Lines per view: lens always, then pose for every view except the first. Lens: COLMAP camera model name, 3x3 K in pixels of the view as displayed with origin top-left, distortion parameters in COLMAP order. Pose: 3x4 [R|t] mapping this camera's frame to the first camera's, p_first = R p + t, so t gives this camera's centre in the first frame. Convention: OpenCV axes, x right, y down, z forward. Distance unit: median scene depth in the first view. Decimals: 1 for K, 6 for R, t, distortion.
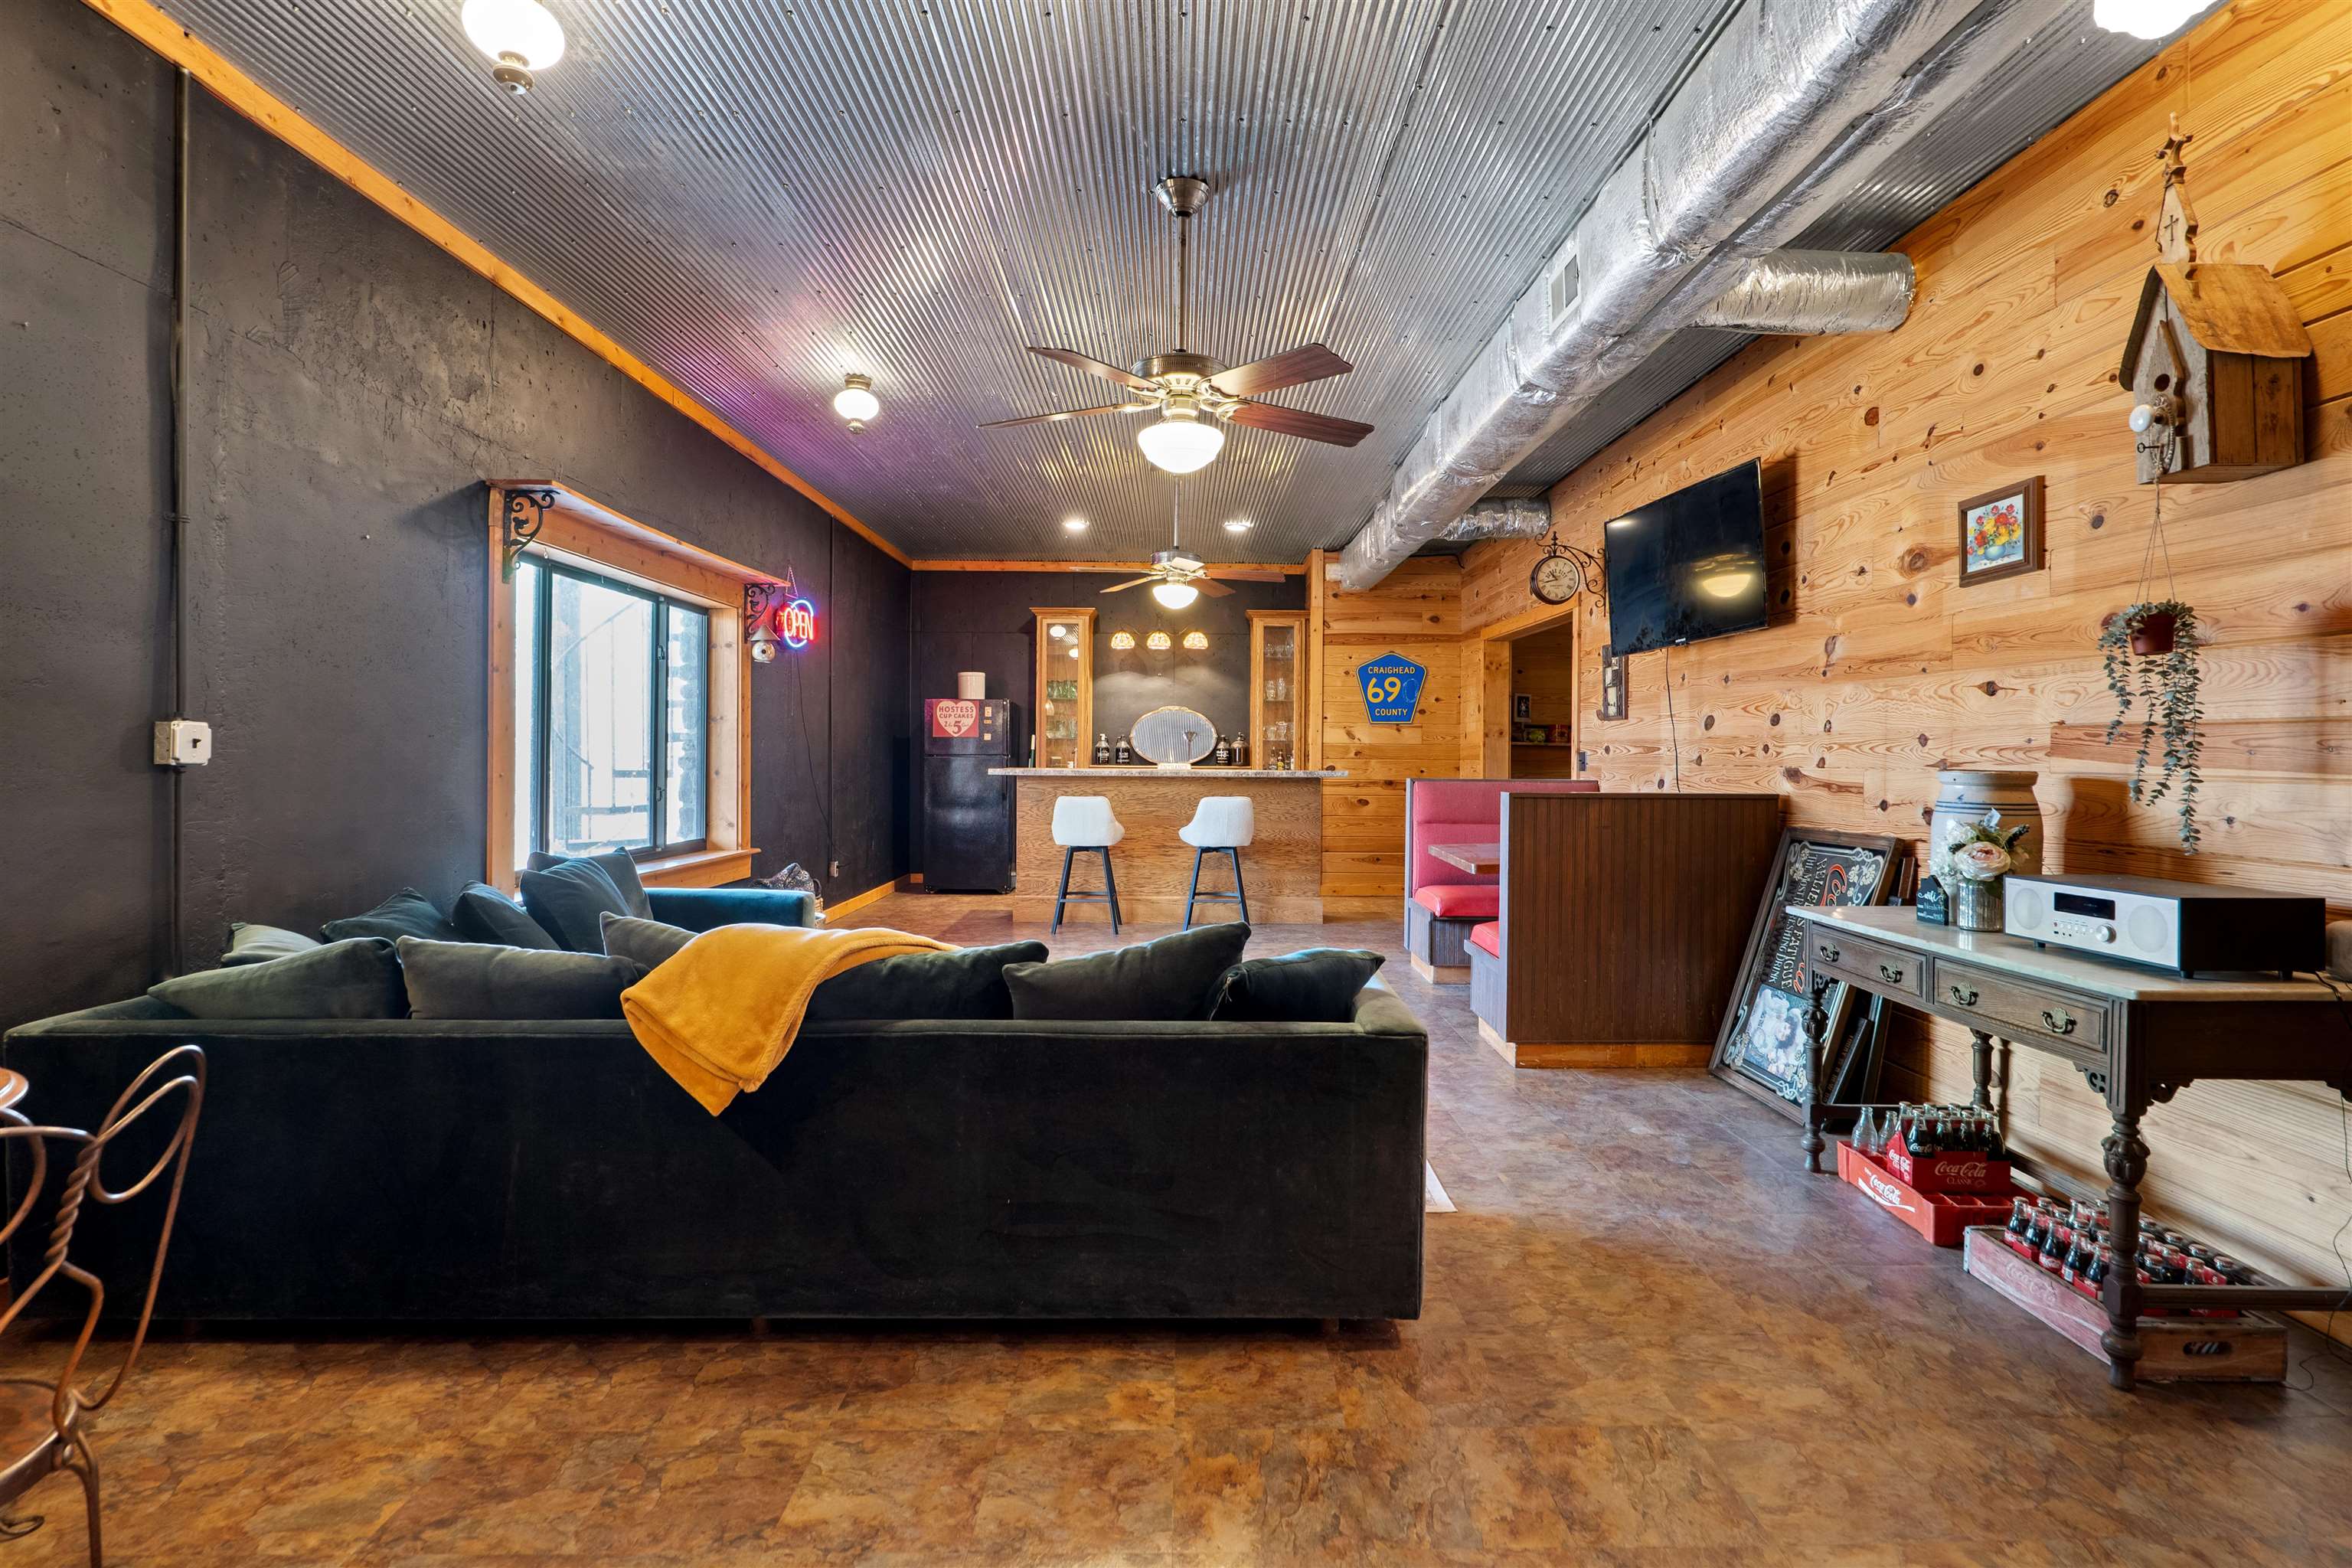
lens RADIAL K [[1113.3, 0, 1179.9], [0, 1113.3, 777.0], [0, 0, 1]] dist [-0.013189, 0.001264]
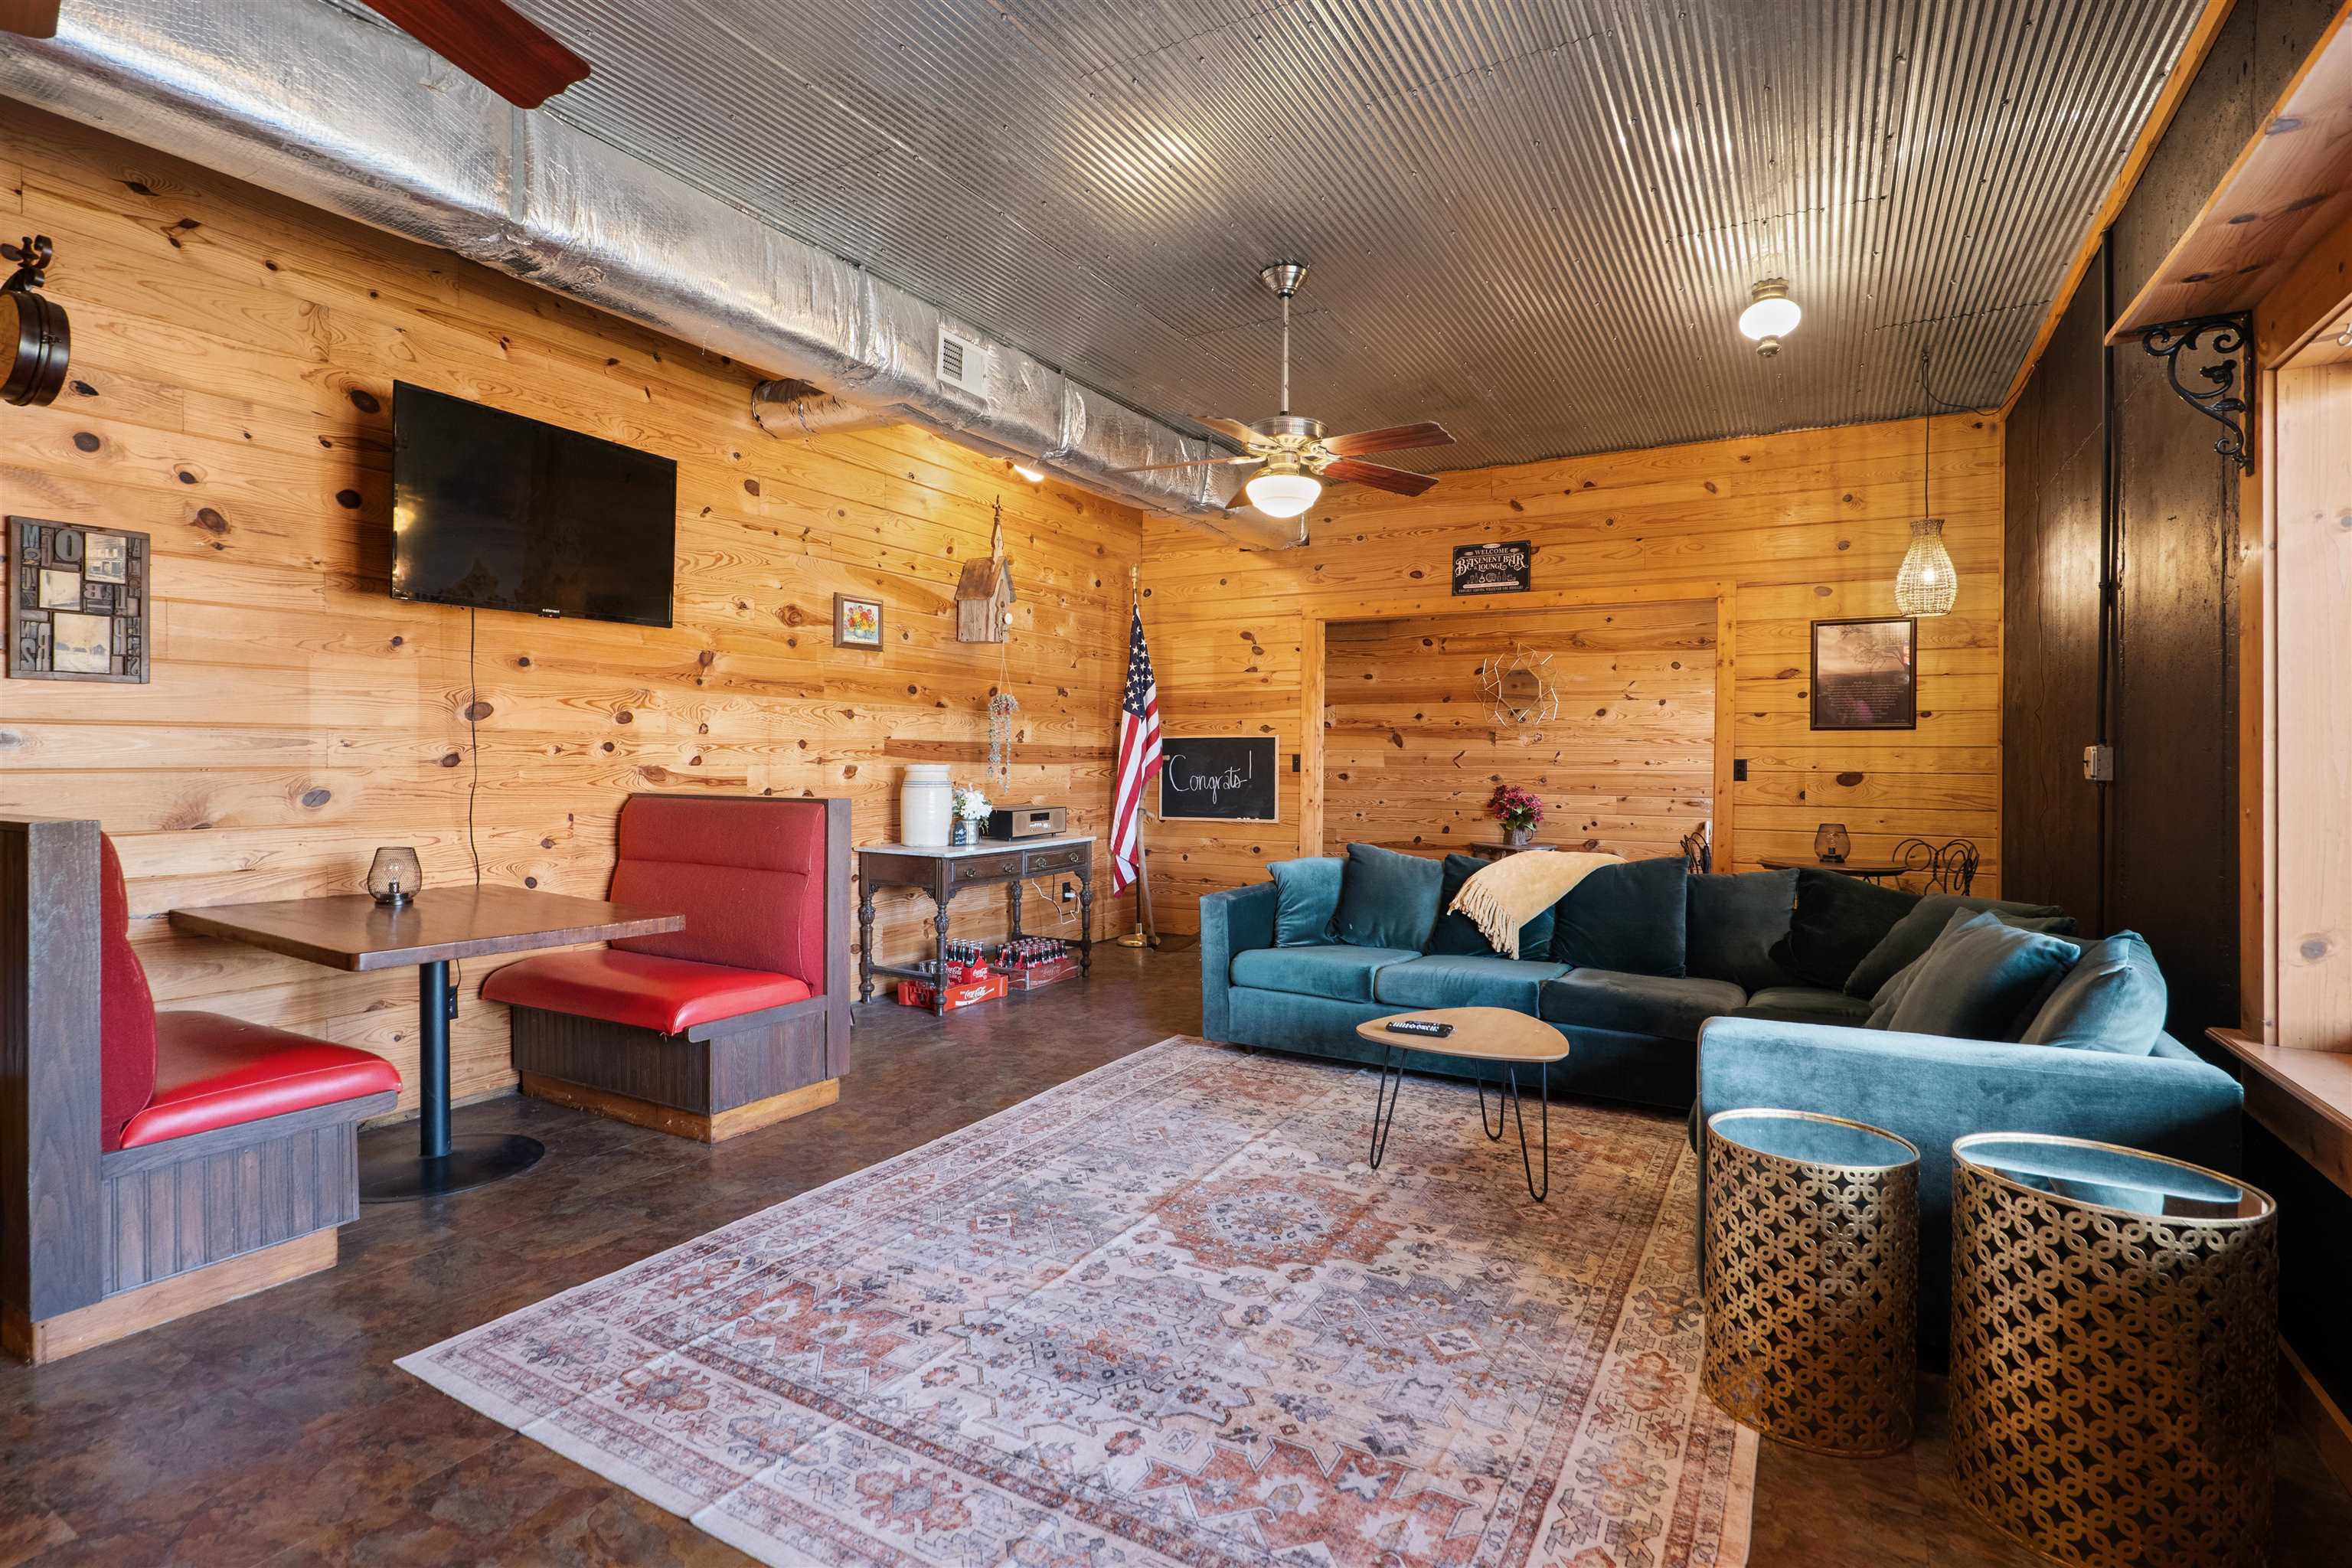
lens RADIAL K [[1113.3, 0, 1177.6], [0, 1113.3, 773.4], [0, 0, 1]] dist [-0.013189, 0.001264]
pose [[-0.868101, -0.016978, 0.496097, -0.463956], [0.000206, 0.999402, 0.034563, -0.044750], [-0.496388, 0.030107, -0.867579, 1.999112]]
